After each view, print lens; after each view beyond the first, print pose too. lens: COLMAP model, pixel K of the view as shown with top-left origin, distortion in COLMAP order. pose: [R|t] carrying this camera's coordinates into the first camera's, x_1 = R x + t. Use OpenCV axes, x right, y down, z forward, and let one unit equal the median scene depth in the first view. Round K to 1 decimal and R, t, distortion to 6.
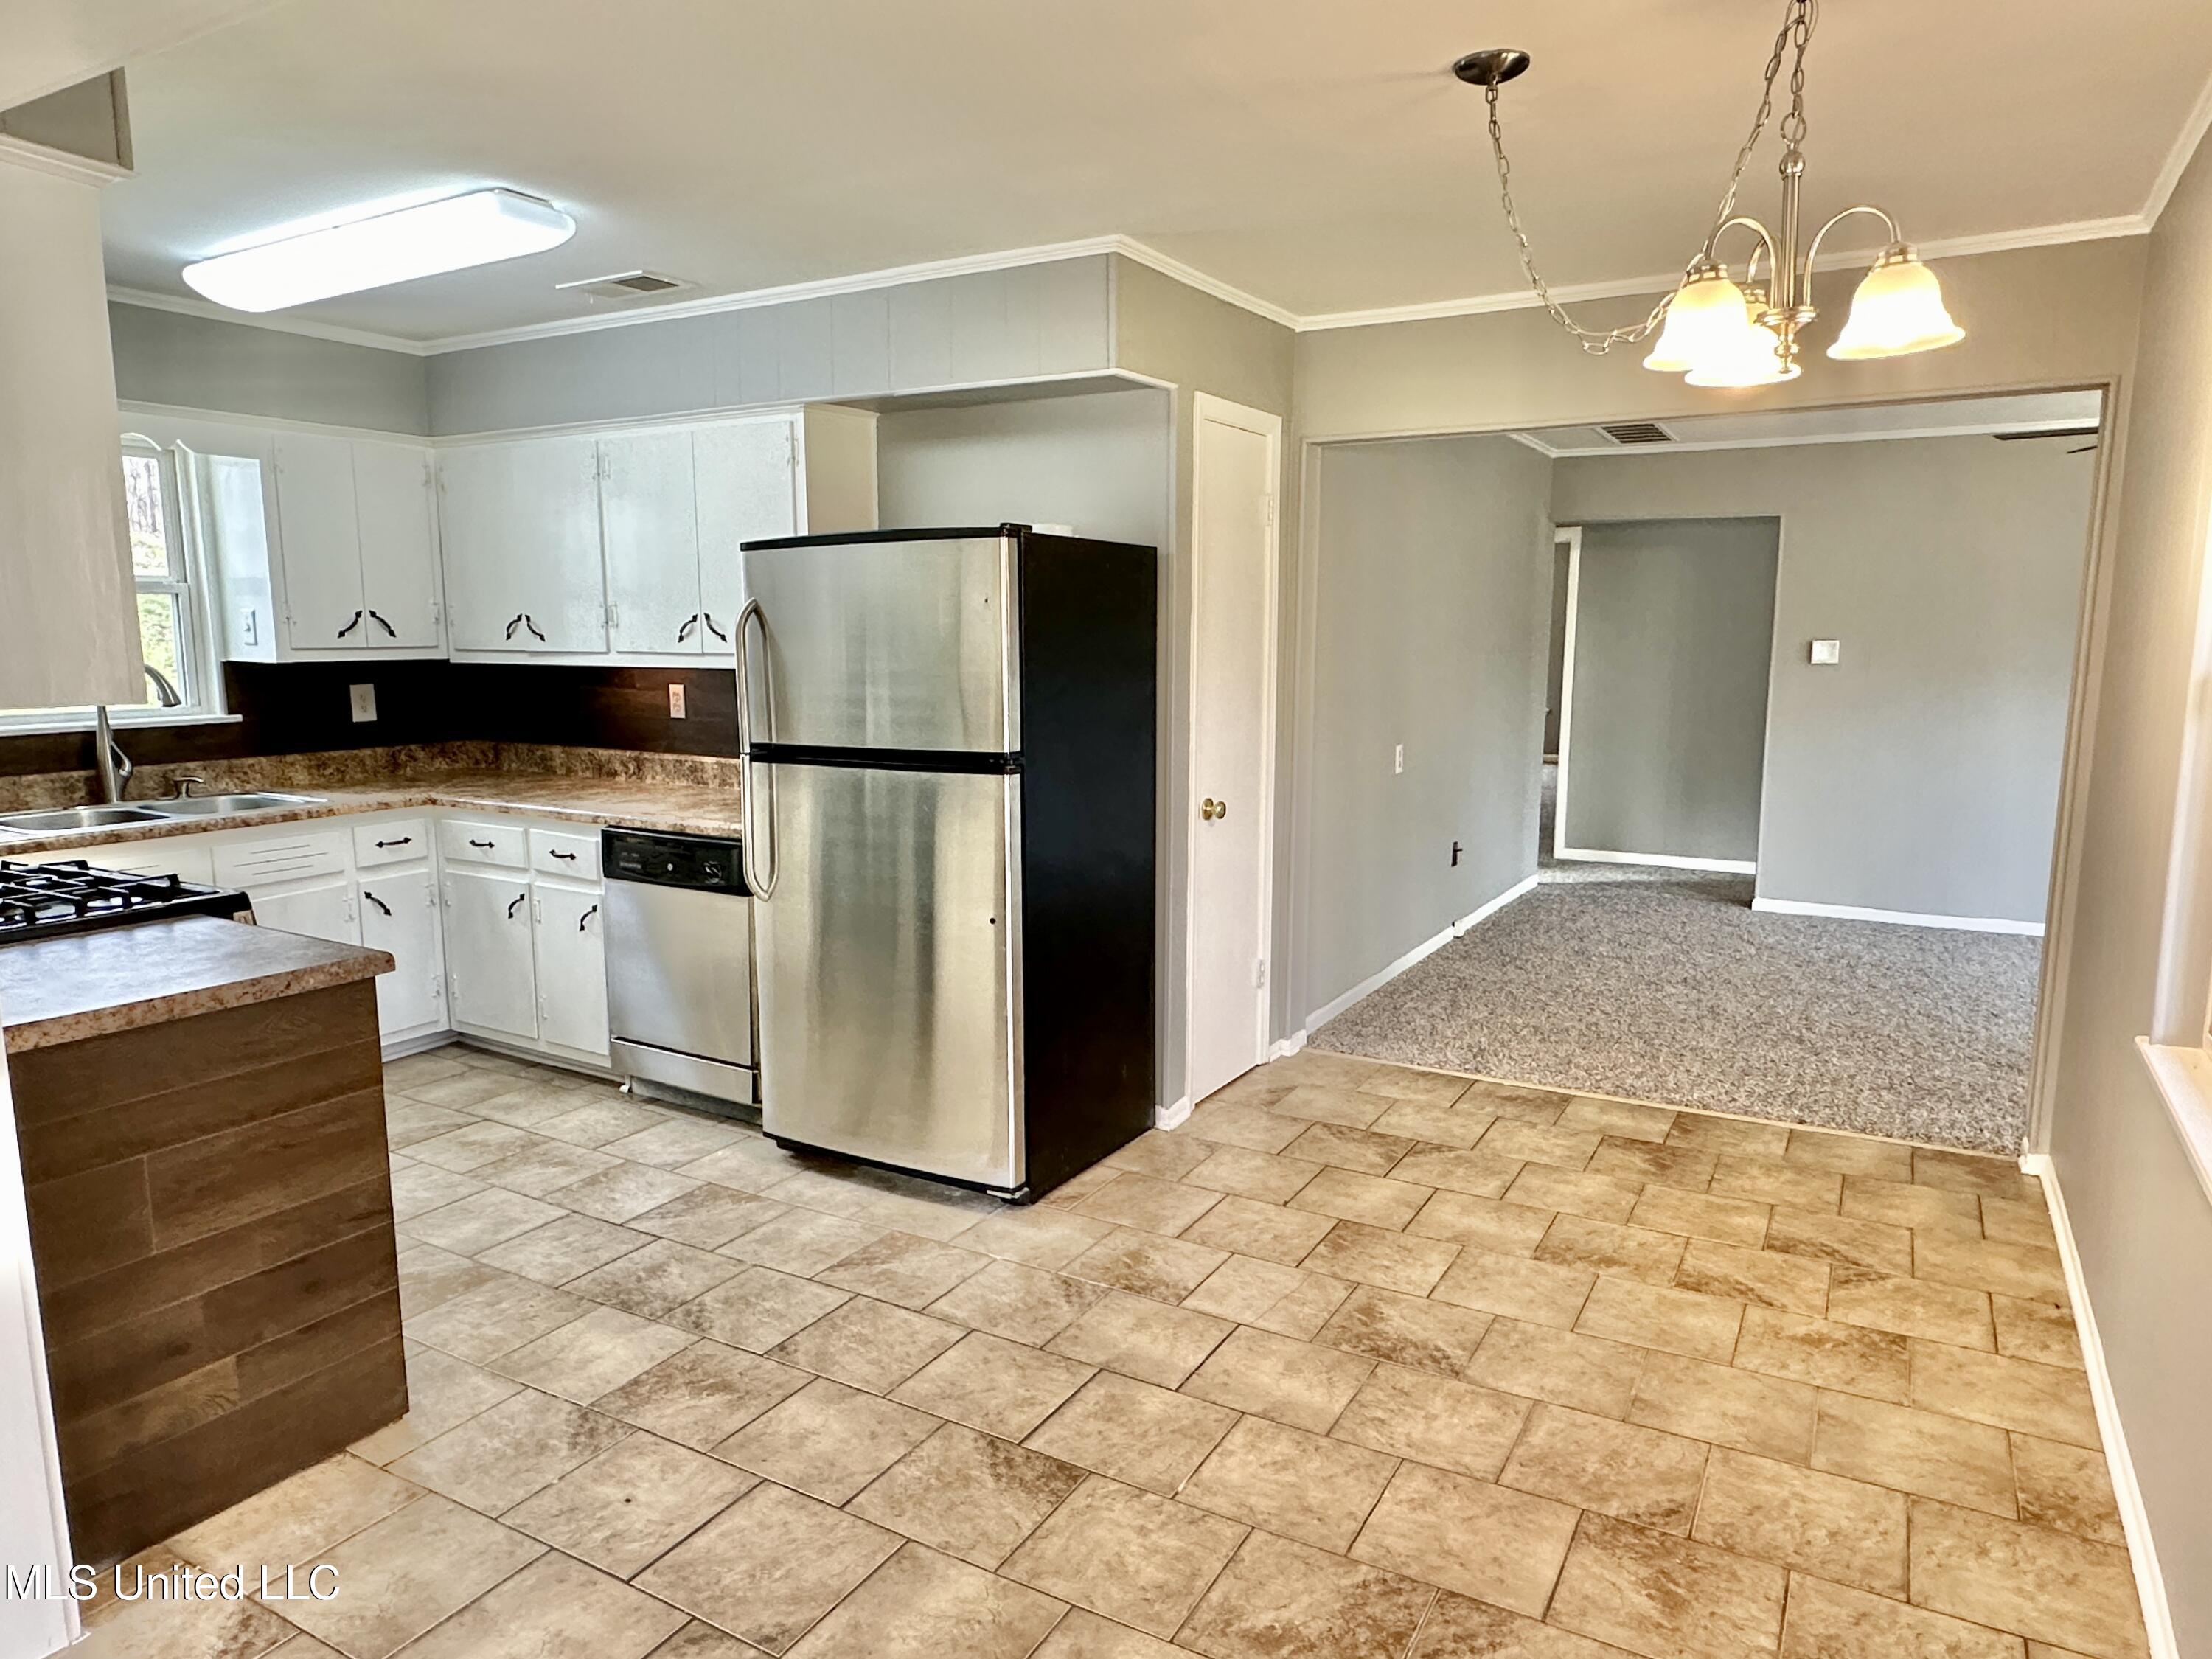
lens RADIAL K [[1390.9, 0, 1092.5], [0, 1390.9, 848.5], [0, 0, 1]] dist [-0.002053, 0.002973]
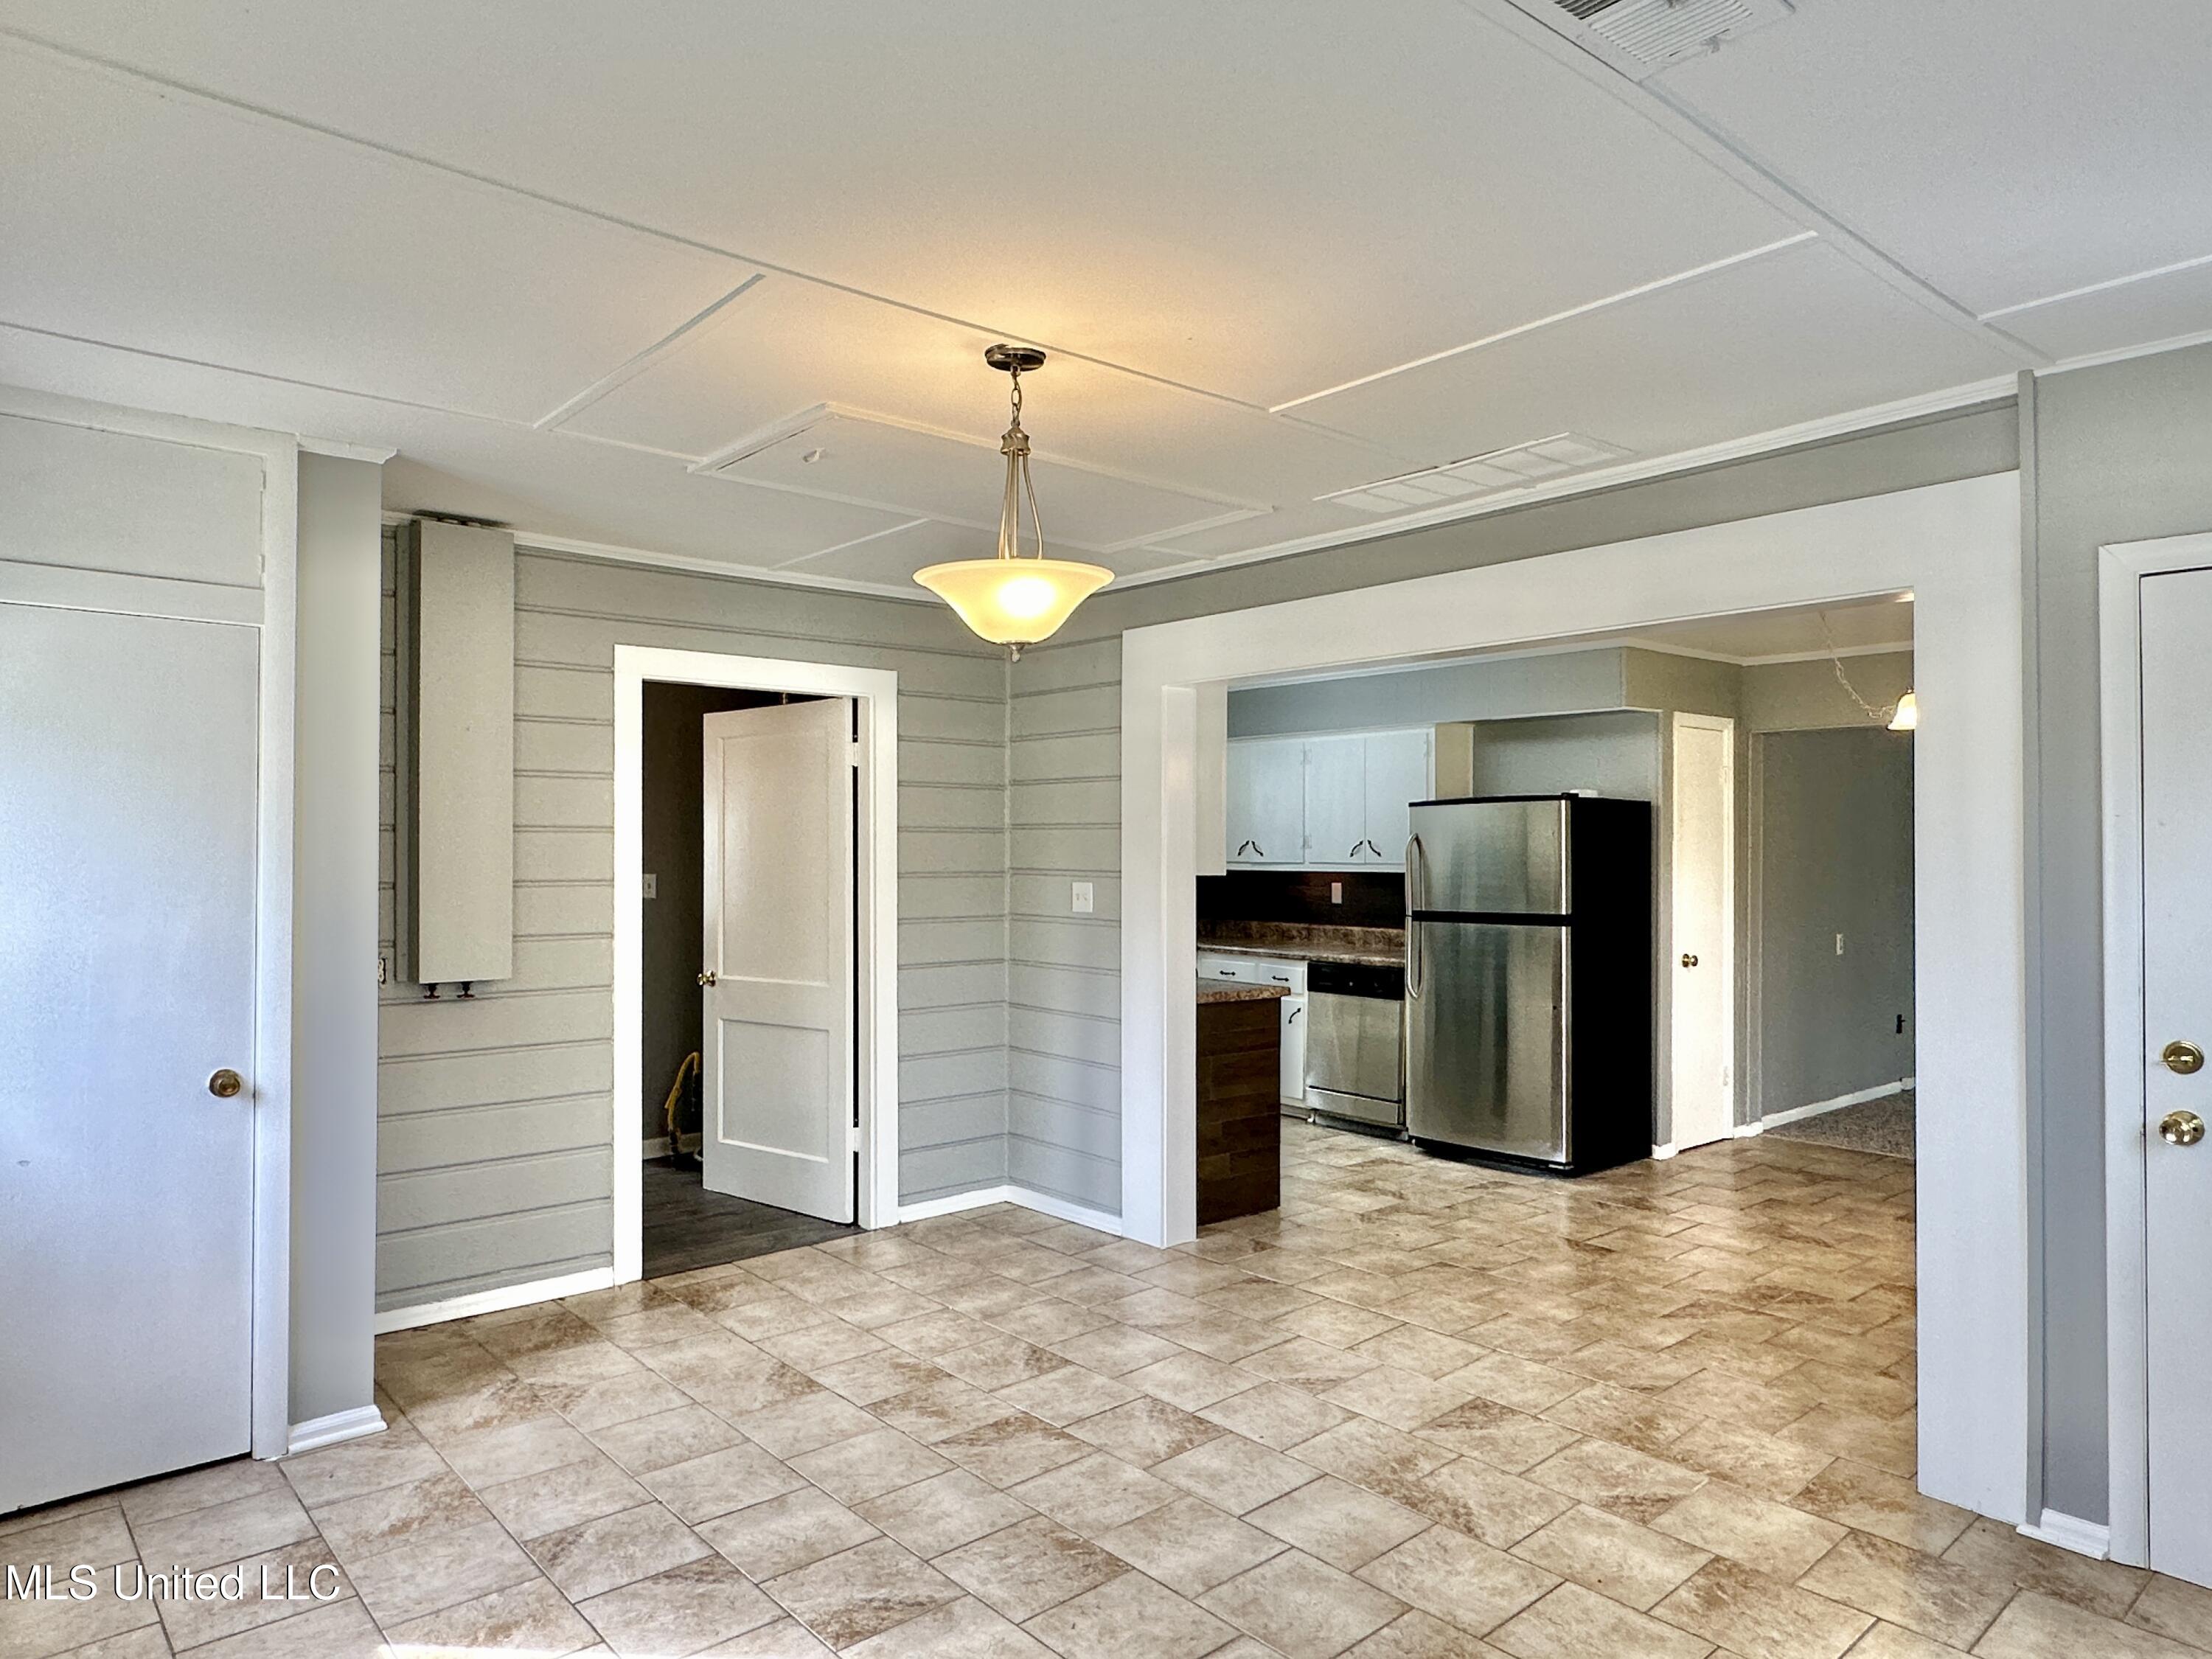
lens RADIAL K [[1390.9, 0, 1101.7], [0, 1390.9, 842.6], [0, 0, 1]] dist [-0.002053, 0.002973]
pose [[0.946339, 0.000416, -0.323176, -0.039099], [-0.053844, 0.986225, -0.156398, 0.135706], [0.318659, 0.165407, 0.933326, -0.798546]]
